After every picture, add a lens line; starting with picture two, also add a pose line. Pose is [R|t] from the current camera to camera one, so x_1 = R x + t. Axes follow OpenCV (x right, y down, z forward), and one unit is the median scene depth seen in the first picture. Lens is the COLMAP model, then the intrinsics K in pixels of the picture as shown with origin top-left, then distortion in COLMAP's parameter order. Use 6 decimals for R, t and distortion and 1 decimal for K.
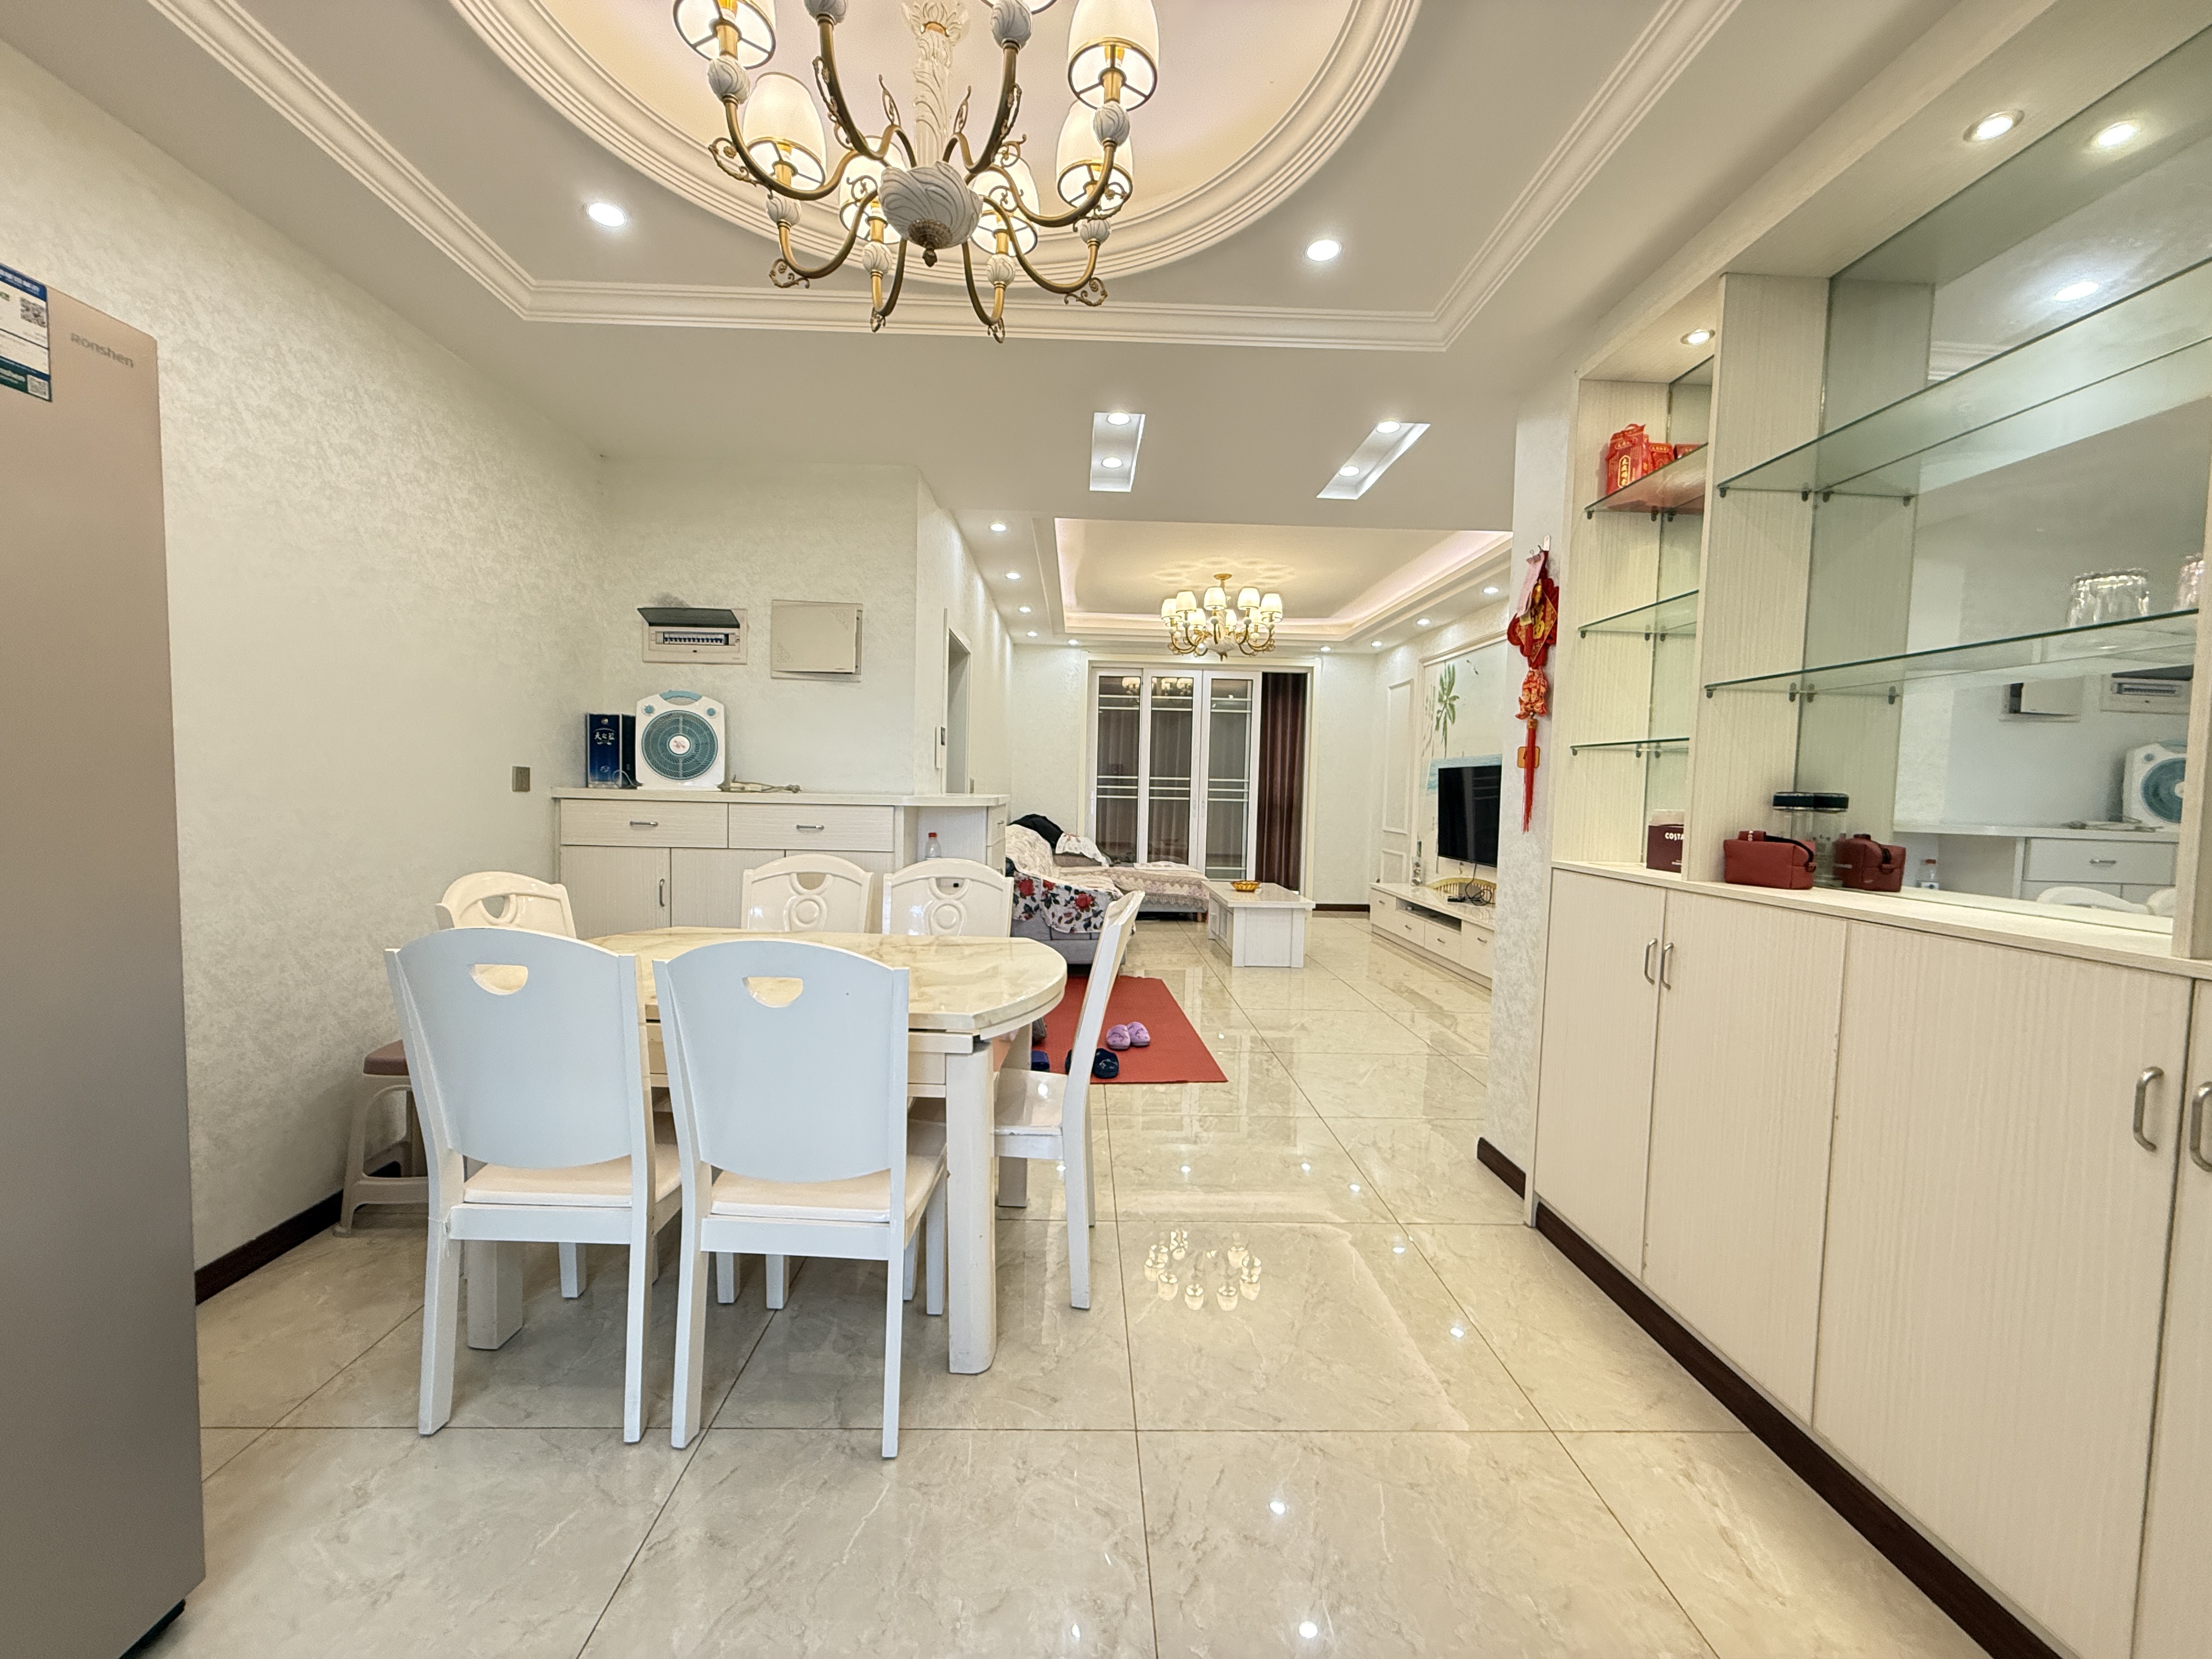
lens RADIAL K [[878.8, 0, 1097.1], [0, 878.8, 831.0], [0, 0, 1]] dist [0.001778, 0.000523]
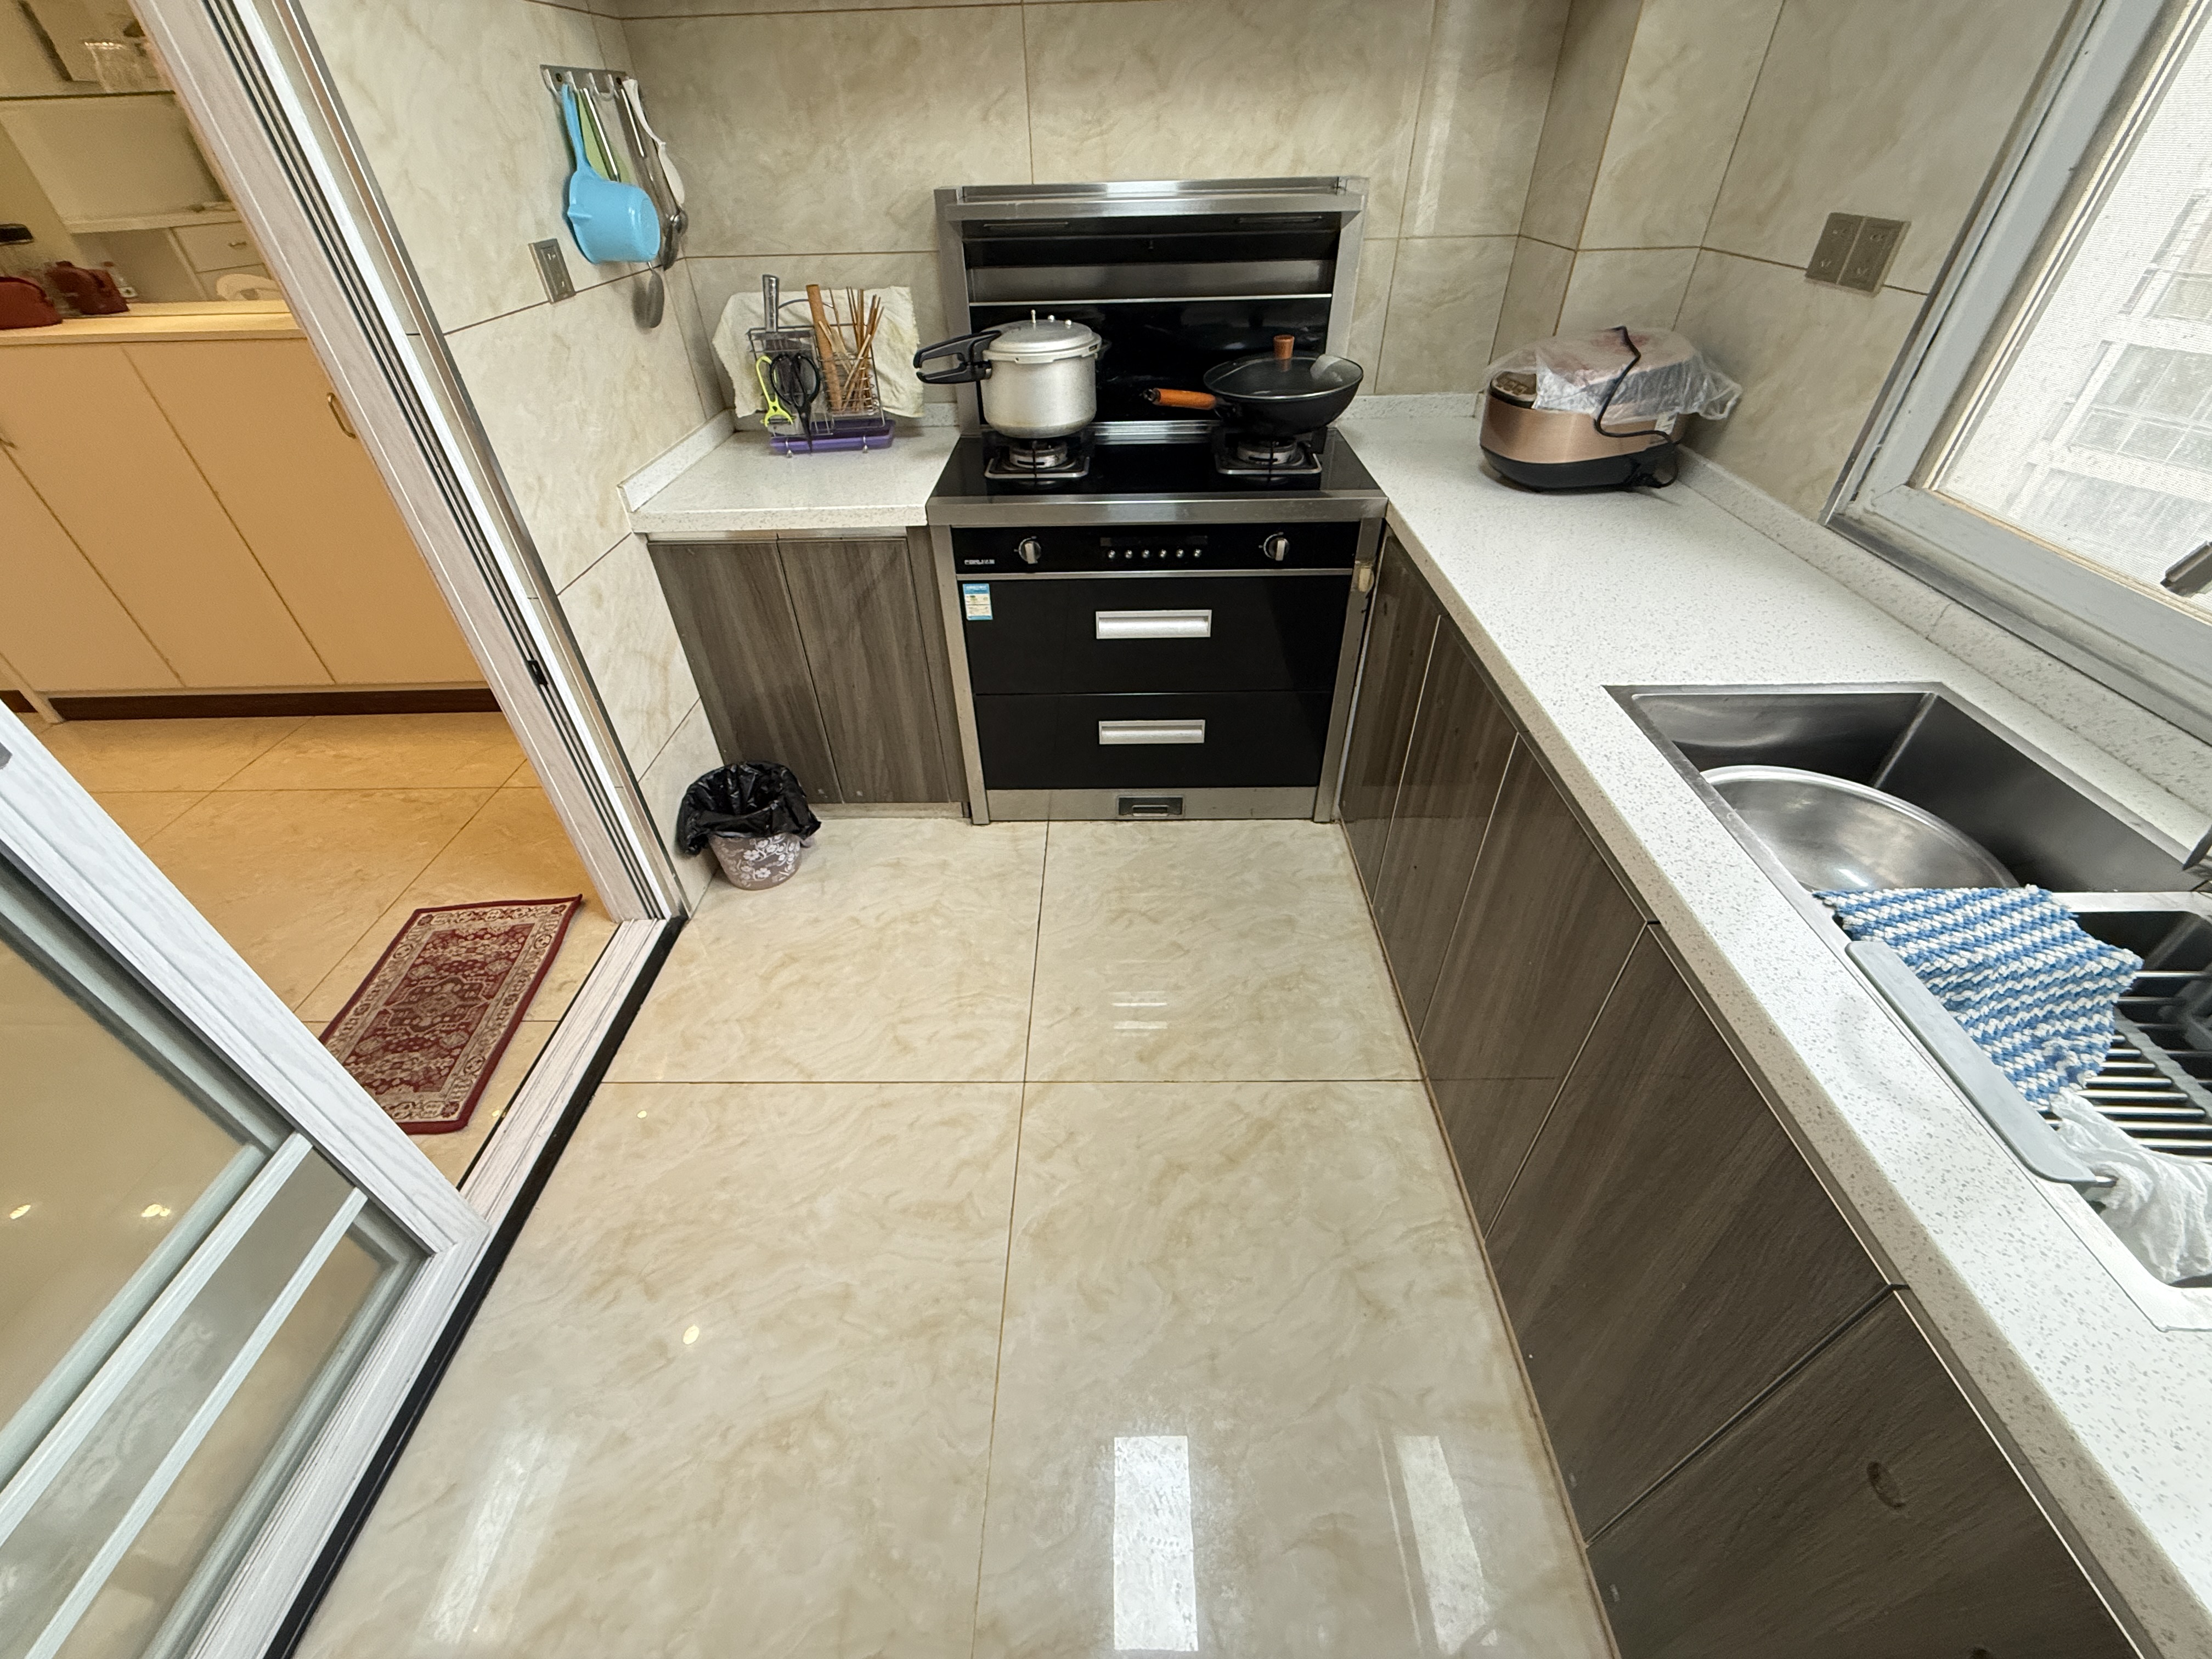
lens RADIAL K [[878.8, 0, 1099.2], [0, 878.8, 819.8], [0, 0, 1]] dist [0.001778, 0.000523]
pose [[0.036716, -0.637414, 0.769646, -0.522476], [0.077902, 0.769647, 0.633699, -0.067995], [-0.996285, 0.036690, 0.077914, -0.504559]]
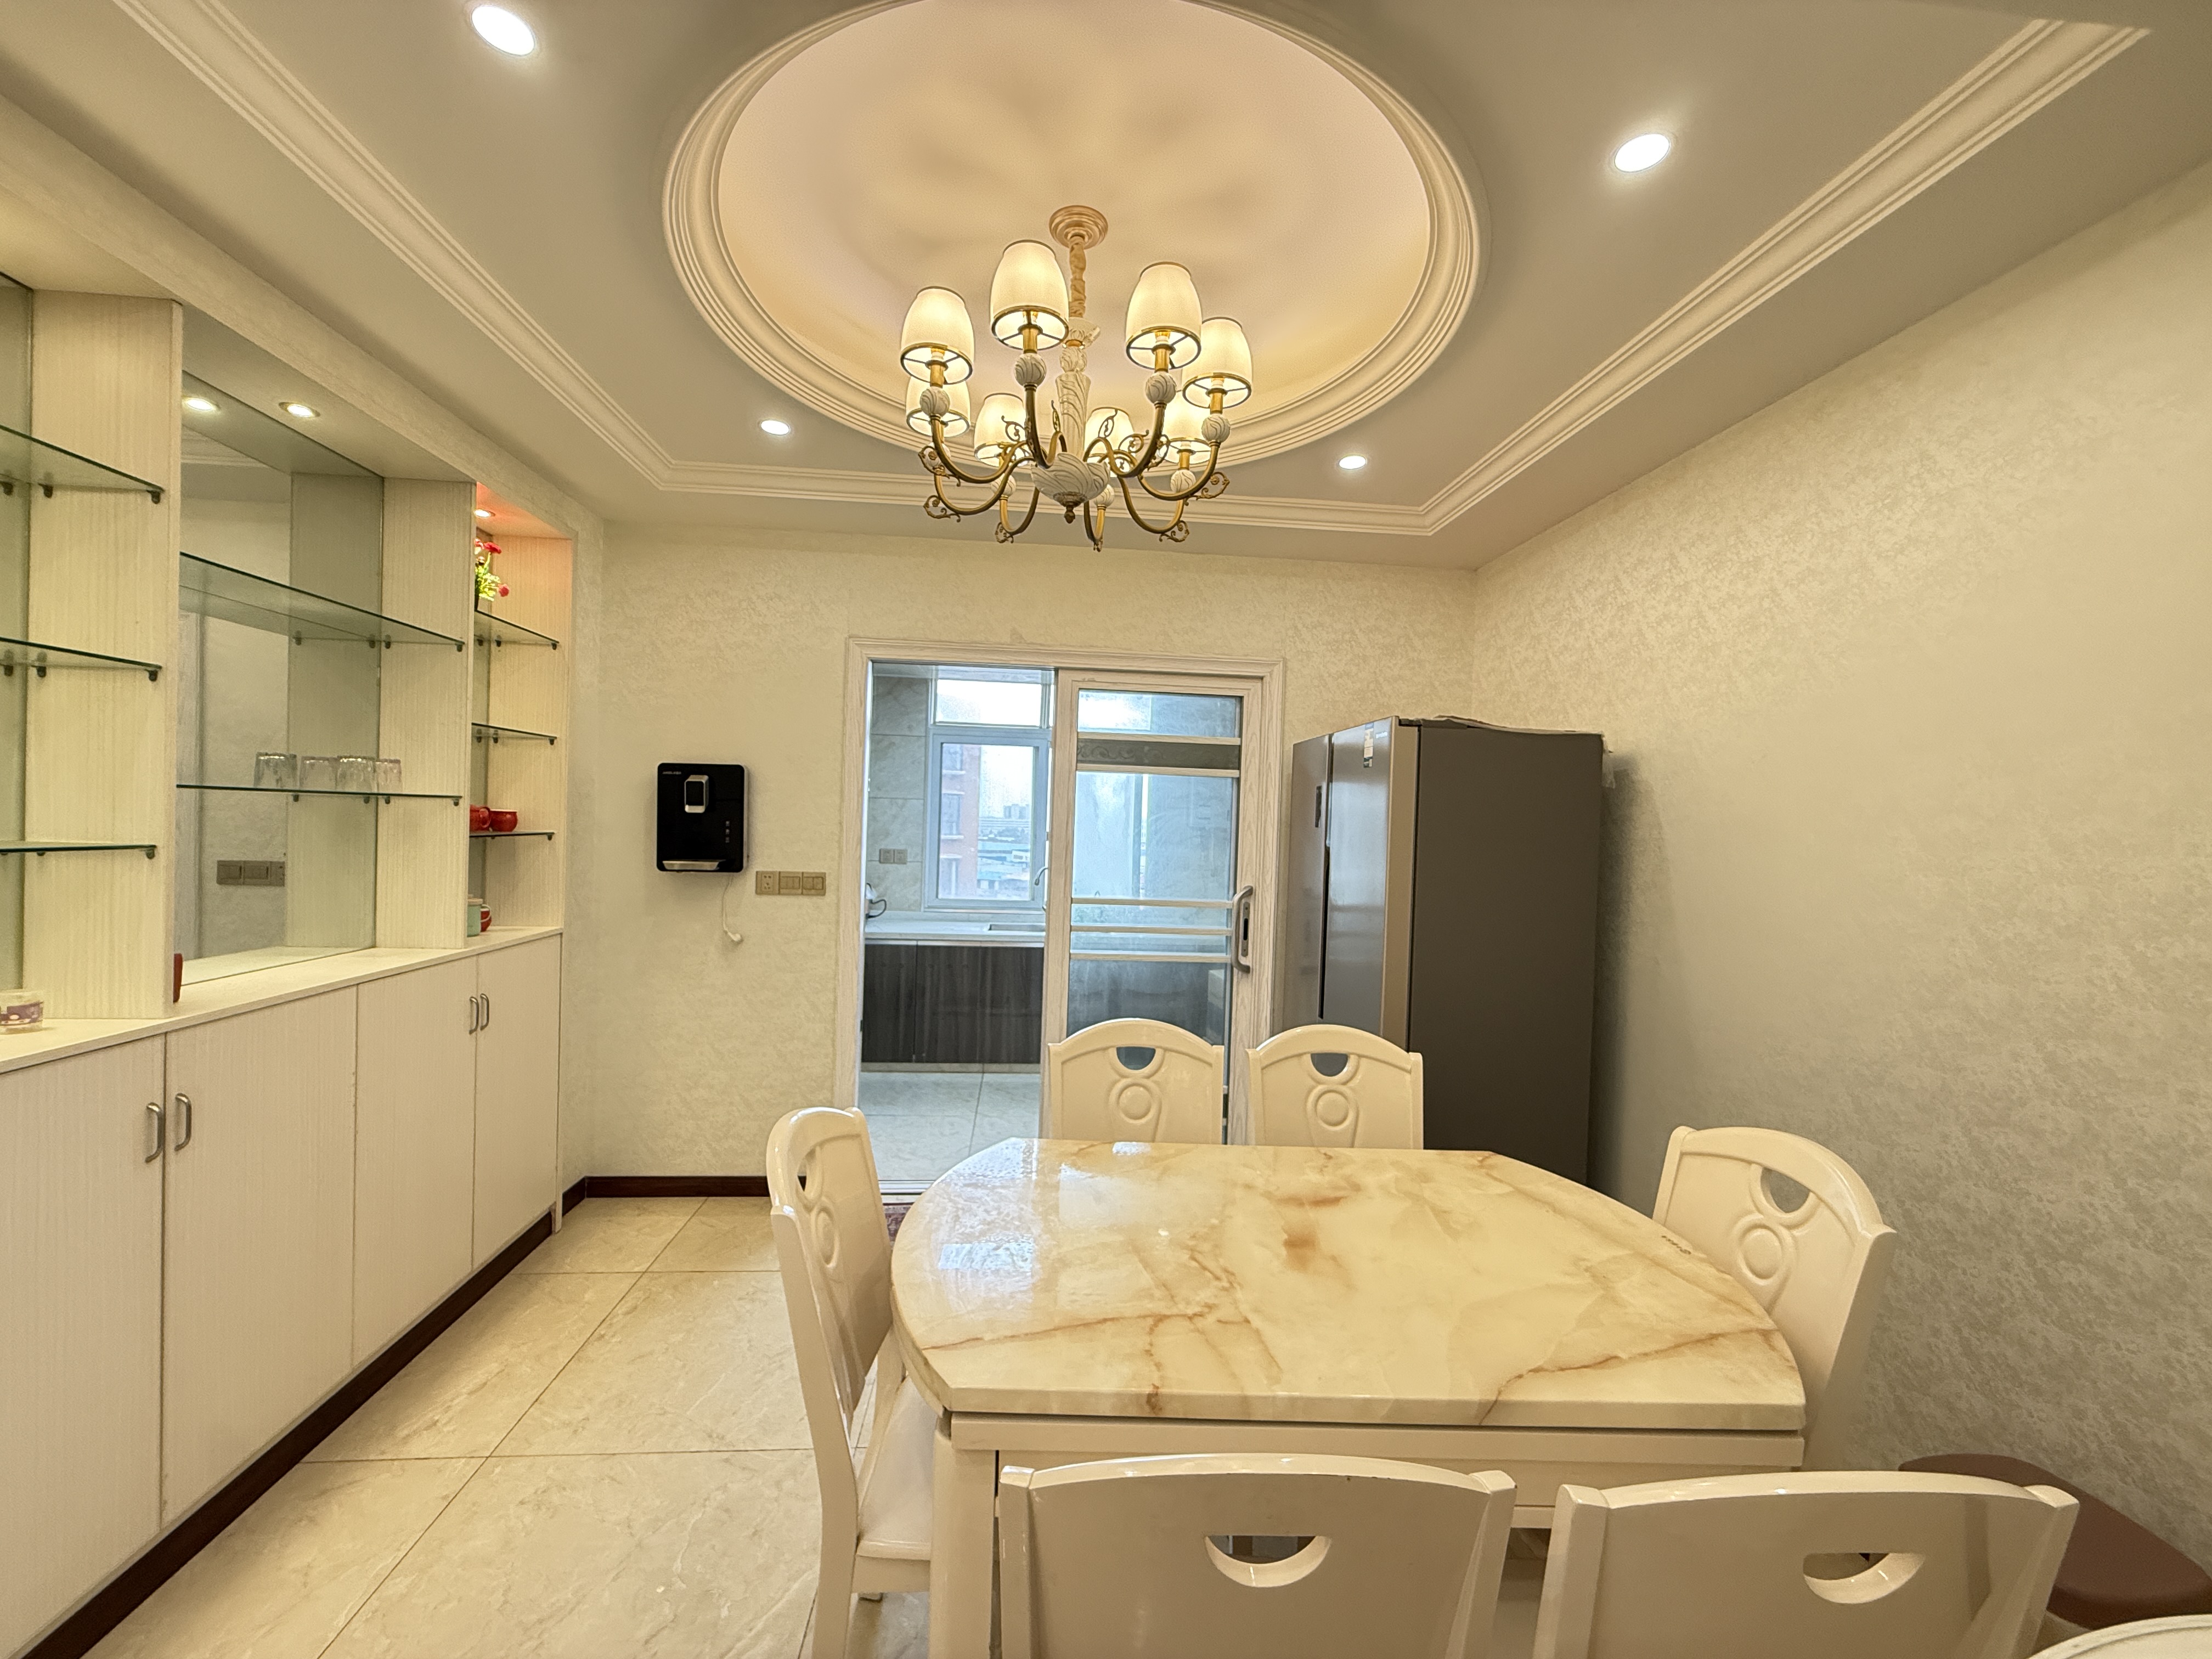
lens RADIAL K [[878.8, 0, 1098.1], [0, 878.8, 839.7], [0, 0, 1]] dist [0.001778, 0.000523]
pose [[-0.996744, -0.055511, -0.058481, -0.137428], [-0.059188, 0.996248, 0.063133, -0.209728], [0.054757, 0.066388, -0.996290, 2.005223]]
